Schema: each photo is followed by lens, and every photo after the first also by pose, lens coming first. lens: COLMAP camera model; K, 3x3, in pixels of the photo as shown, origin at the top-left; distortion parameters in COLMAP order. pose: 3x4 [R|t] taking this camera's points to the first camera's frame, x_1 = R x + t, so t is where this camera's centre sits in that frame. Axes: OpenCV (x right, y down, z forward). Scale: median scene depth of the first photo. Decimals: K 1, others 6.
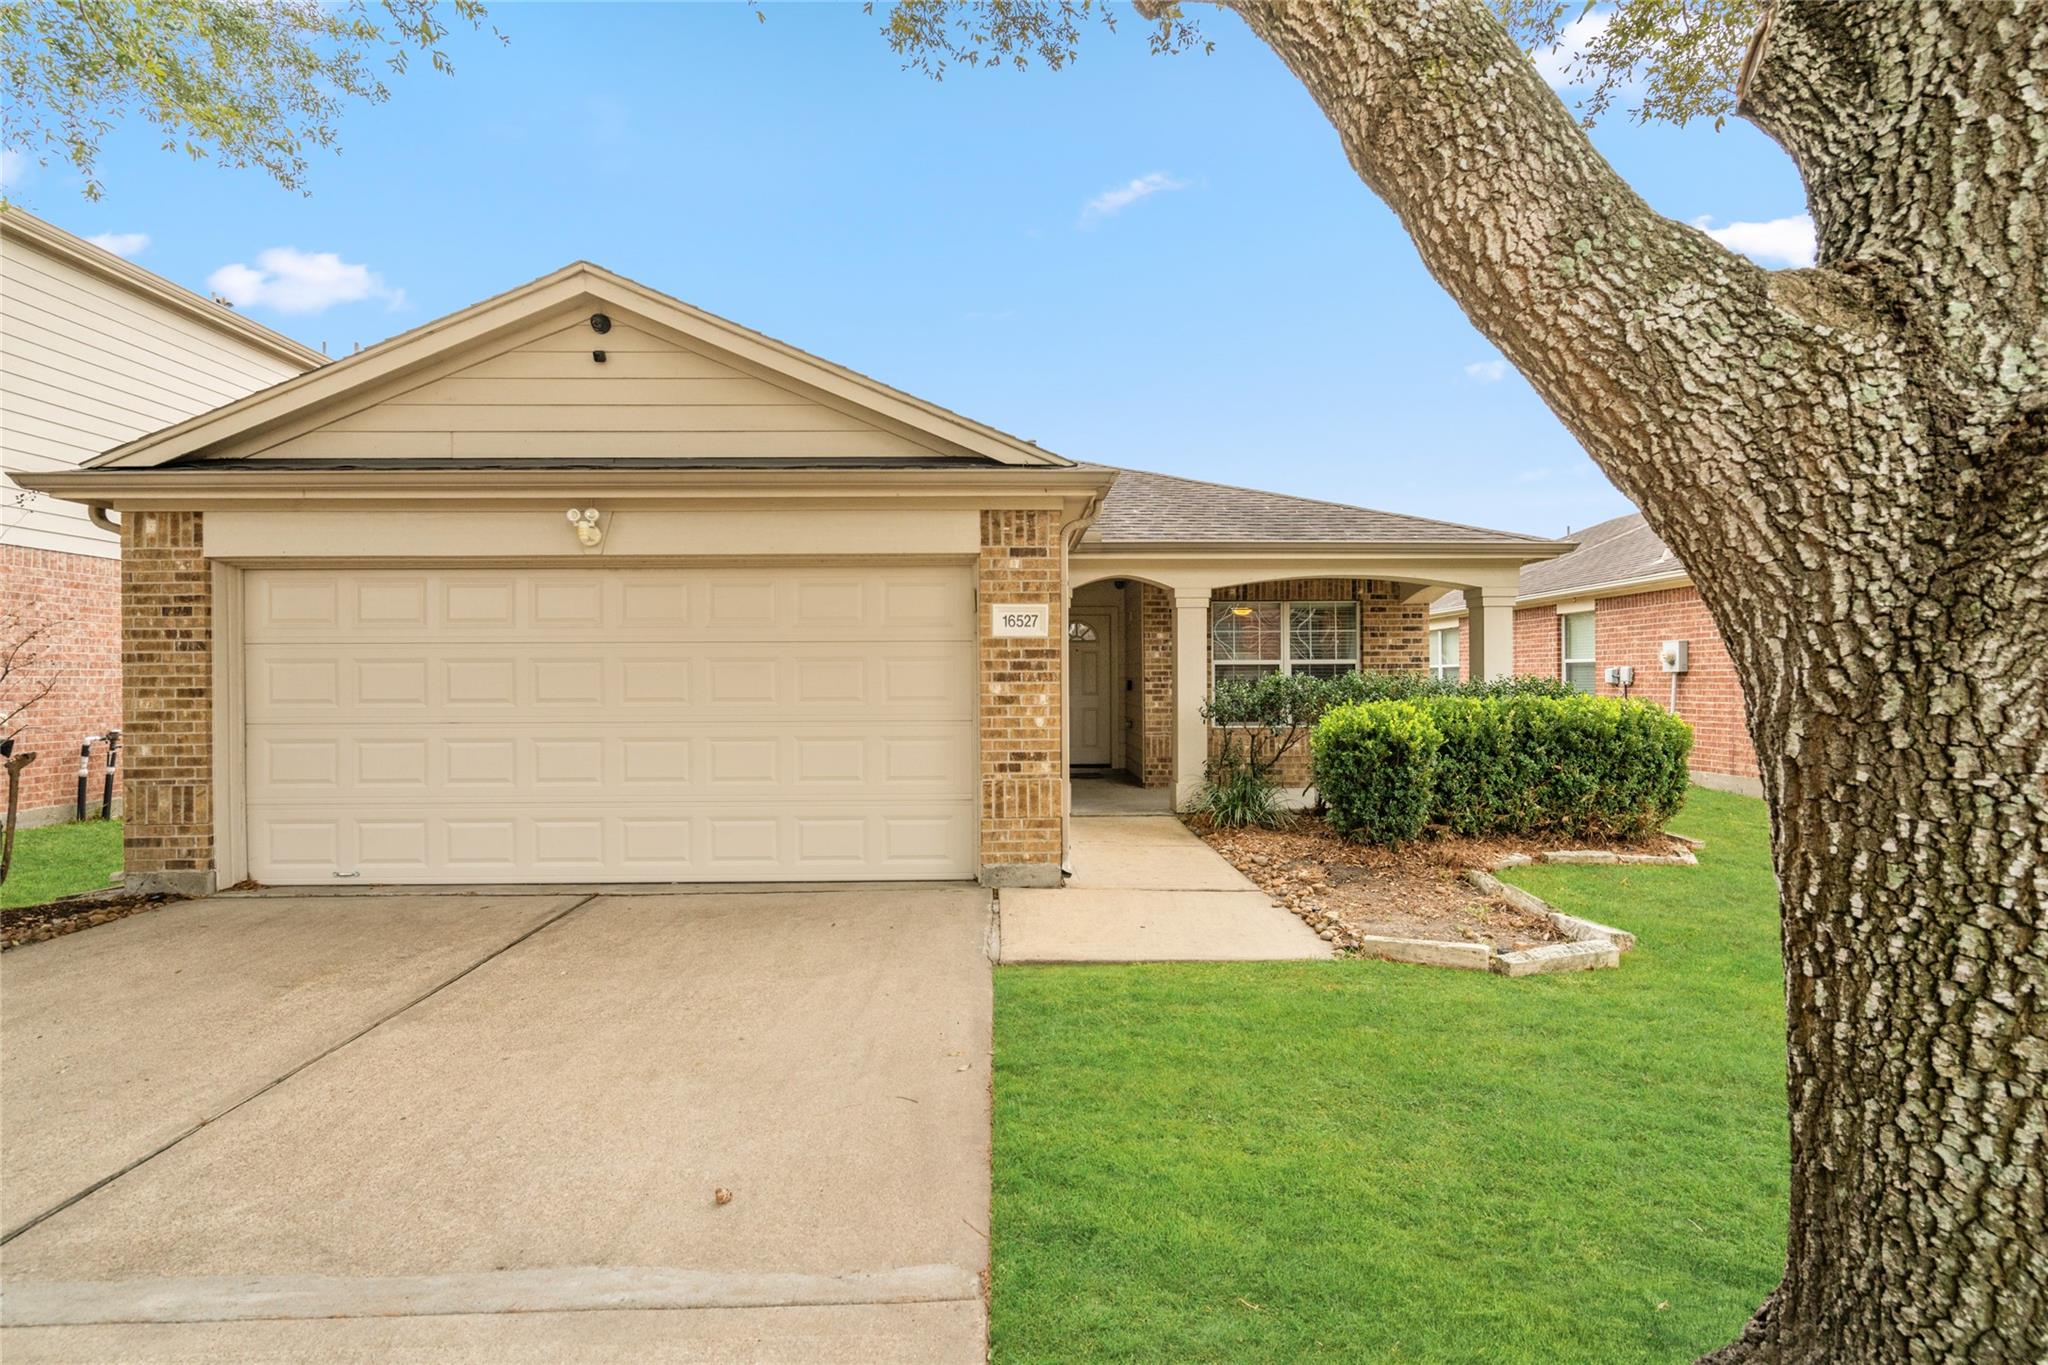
lens RADIAL K [[941.7, 0, 1020.4], [0, 941.7, 686.8], [0, 0, 1]] dist [-0.005133, 0.002241]
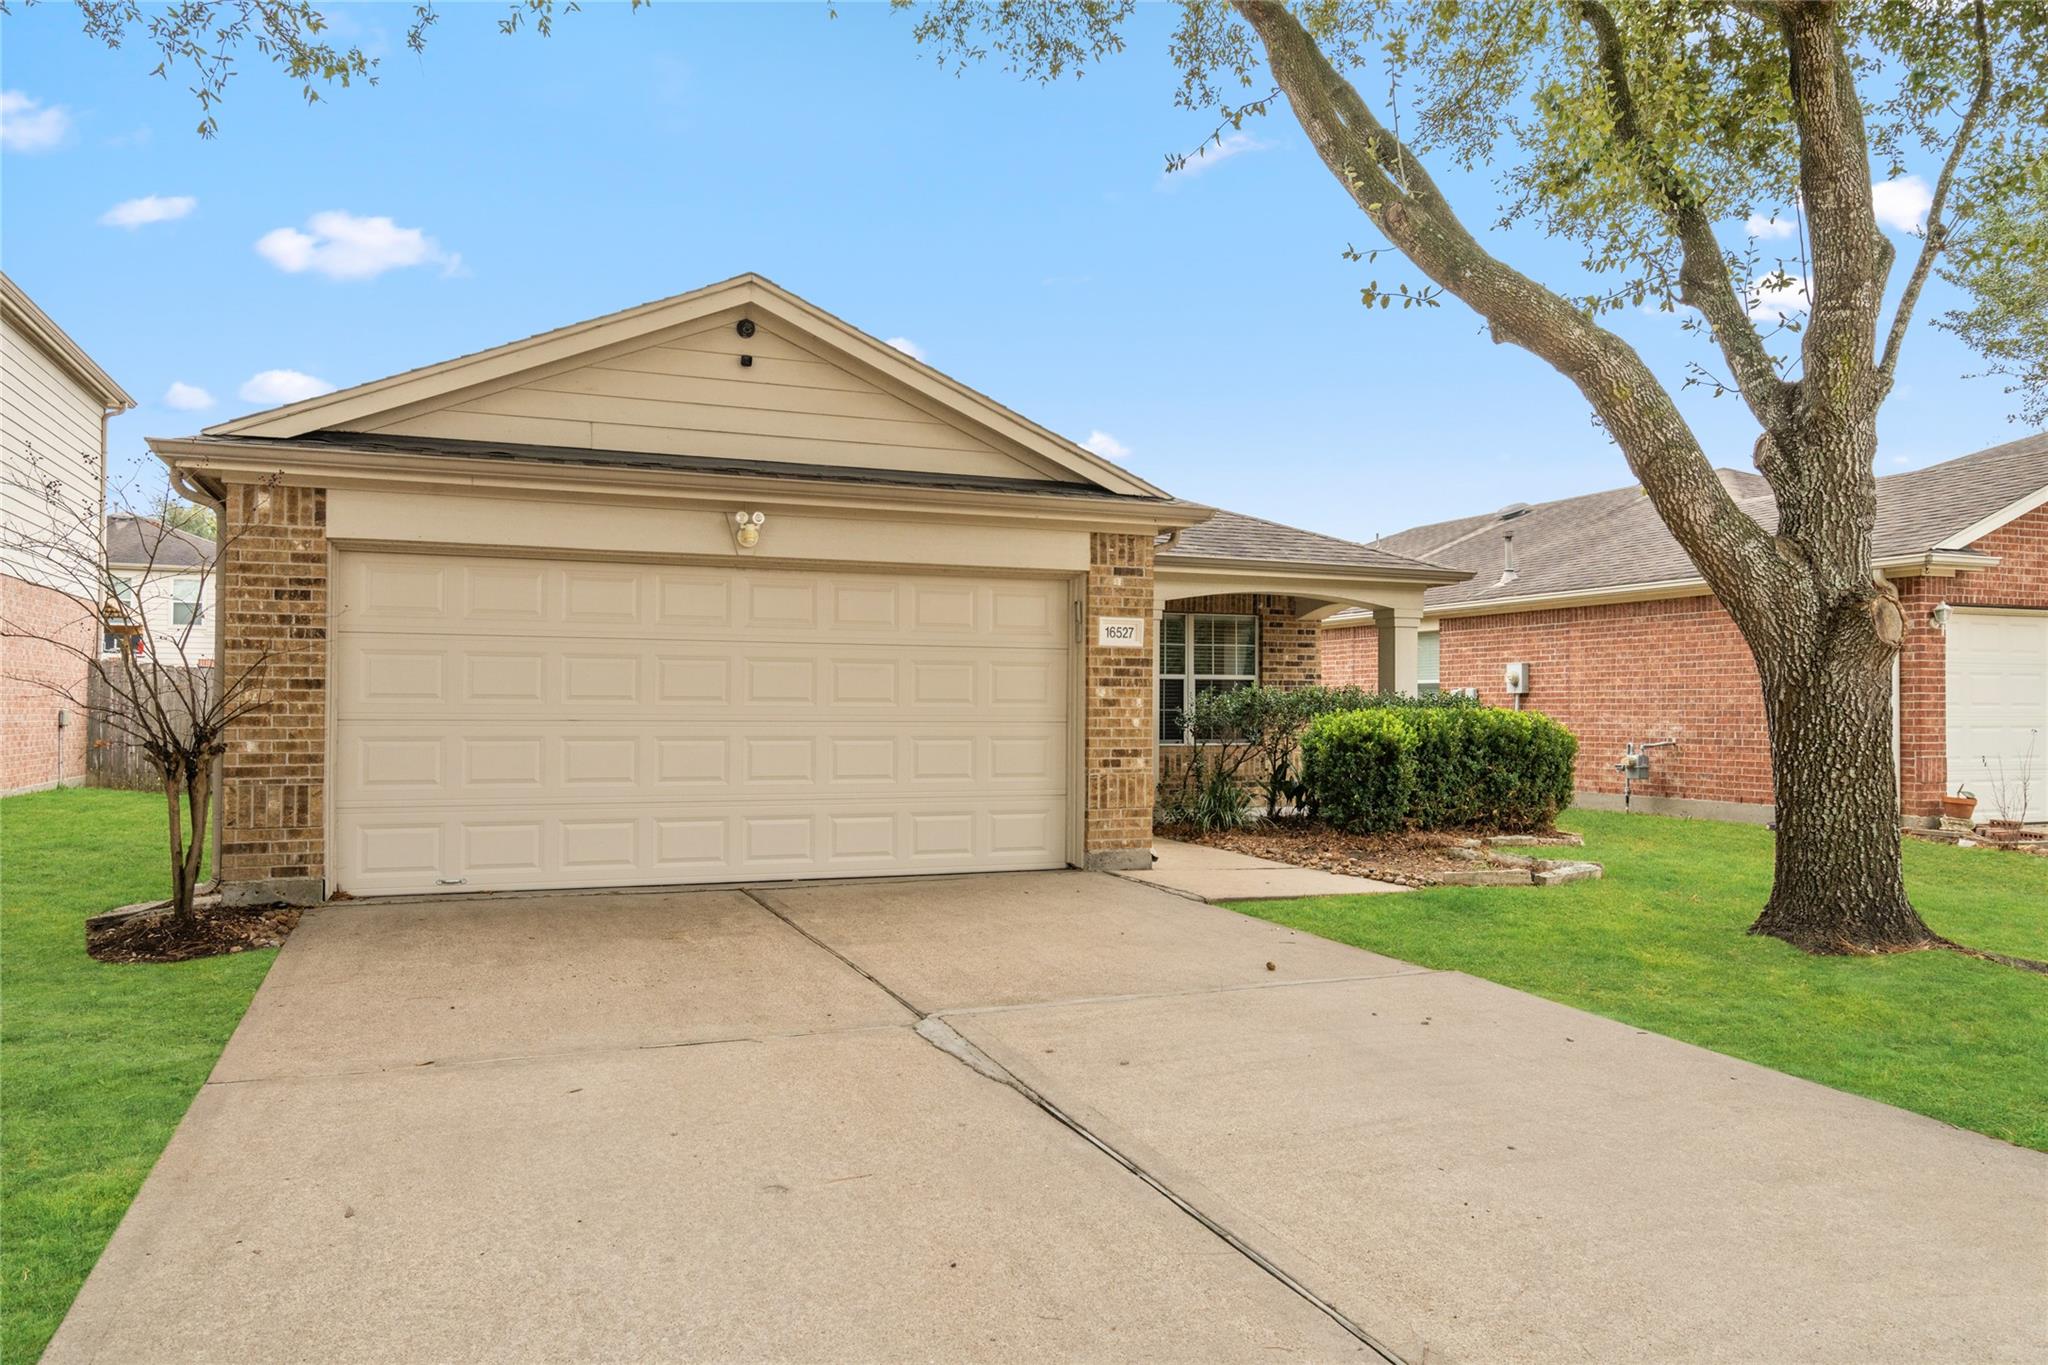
lens RADIAL K [[1466.9, 0, 1036.4], [0, 1466.9, 689.4], [0, 0, 1]] dist [0.014134, -0.001709]
pose [[0.931685, 0.015050, 0.362955, -0.728880], [-0.007281, 0.999714, -0.022765, 0.038625], [-0.363194, 0.018567, 0.931529, -0.591595]]
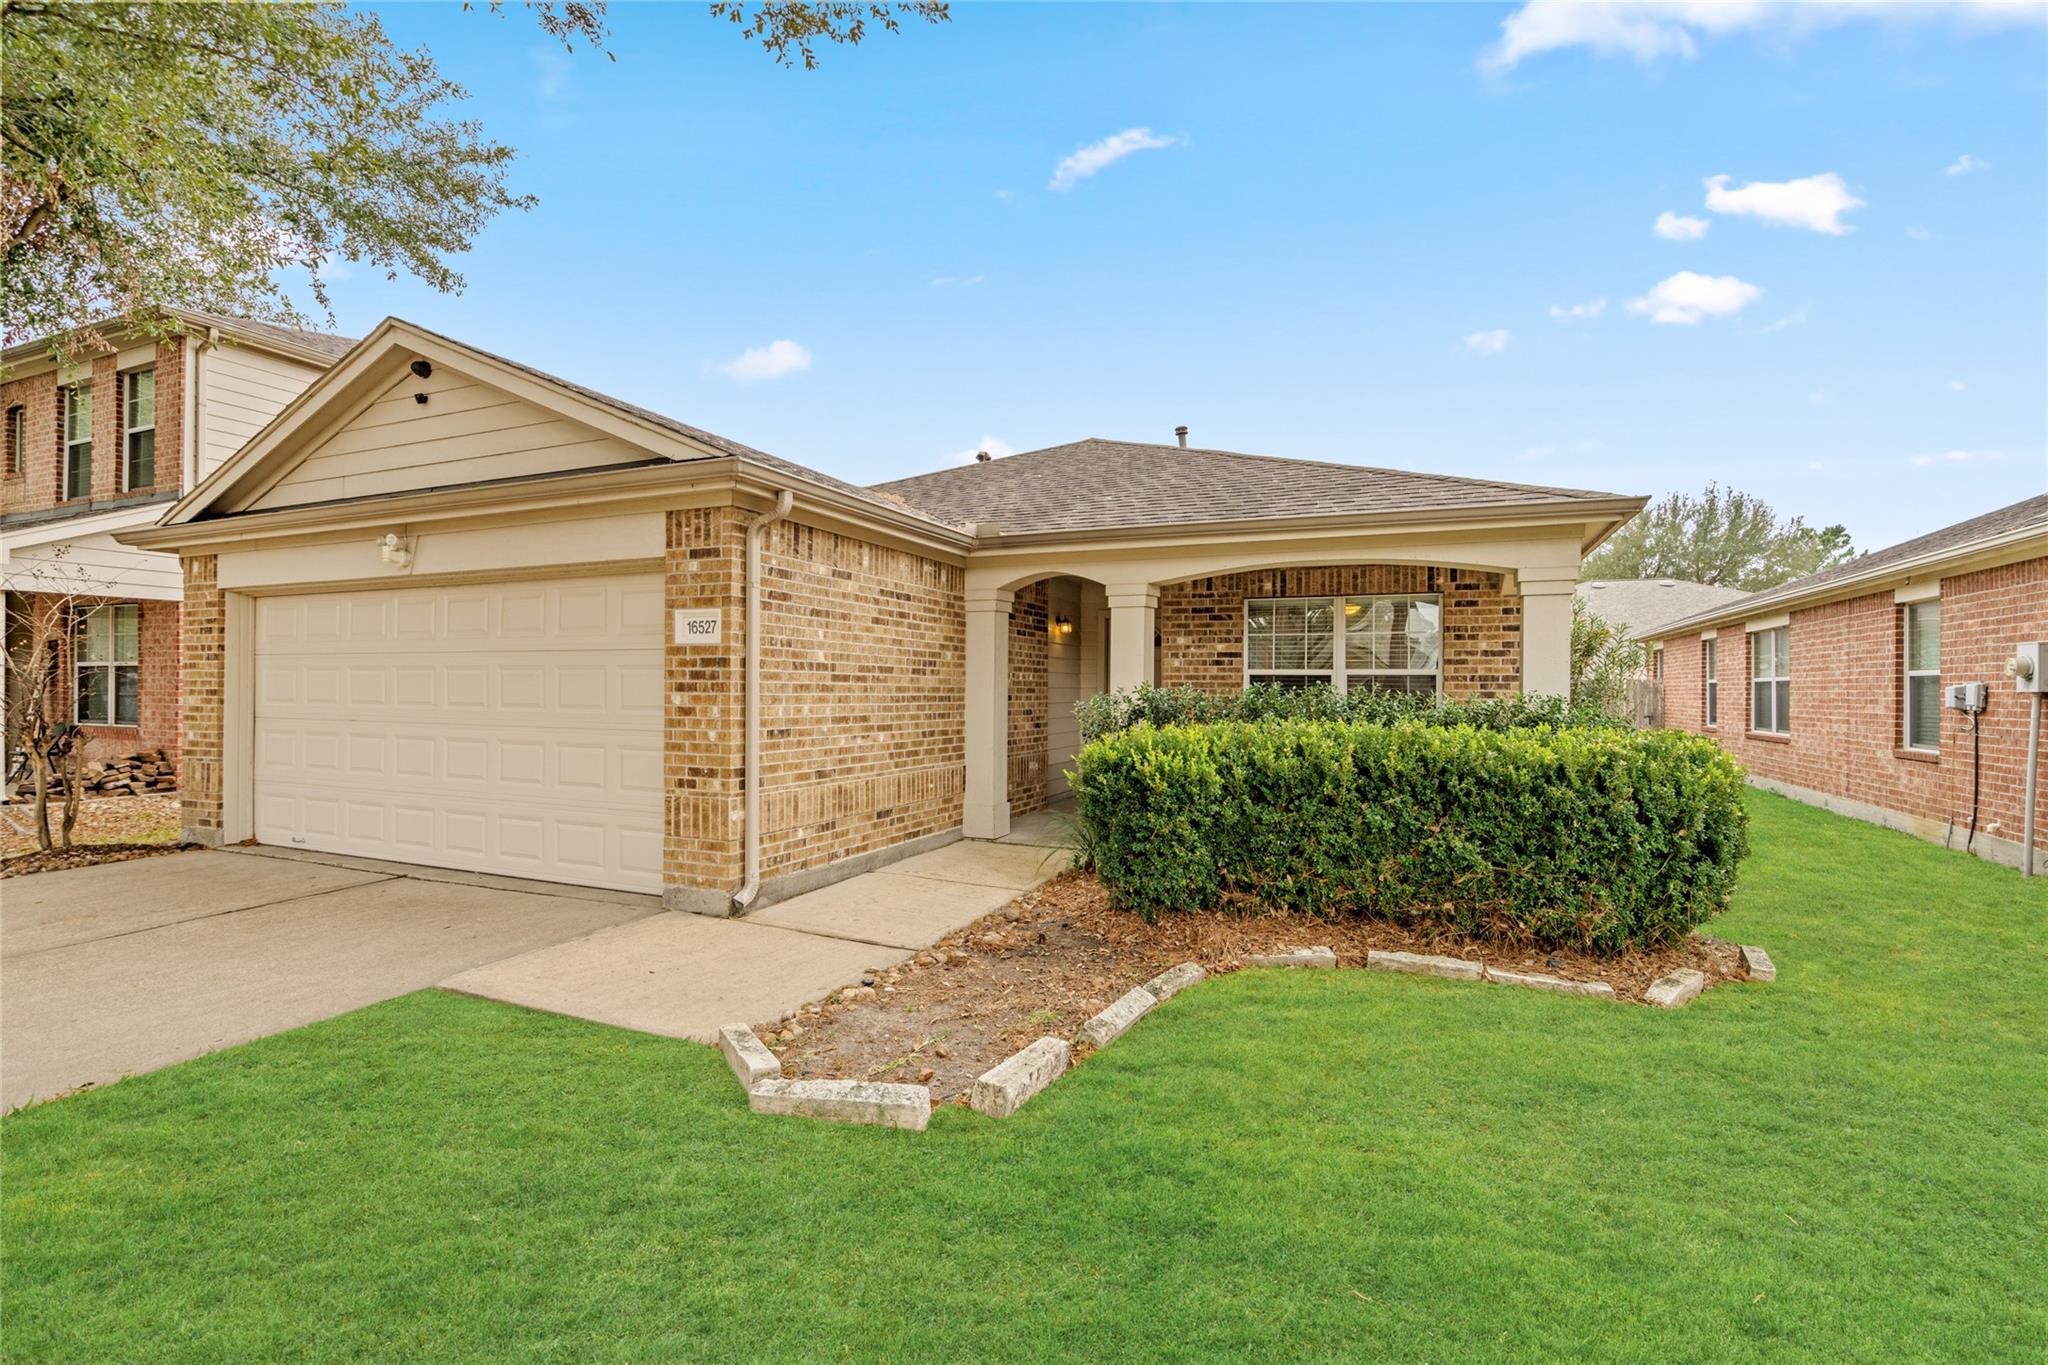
lens RADIAL K [[941.7, 0, 1016.6], [0, 941.7, 690.8], [0, 0, 1]] dist [-0.005133, 0.002241]
pose [[0.902135, 0.012616, -0.431270, 0.688277], [-0.014934, 0.999886, -0.001990, -0.009779], [0.431196, 0.008236, 0.902221, 0.295618]]
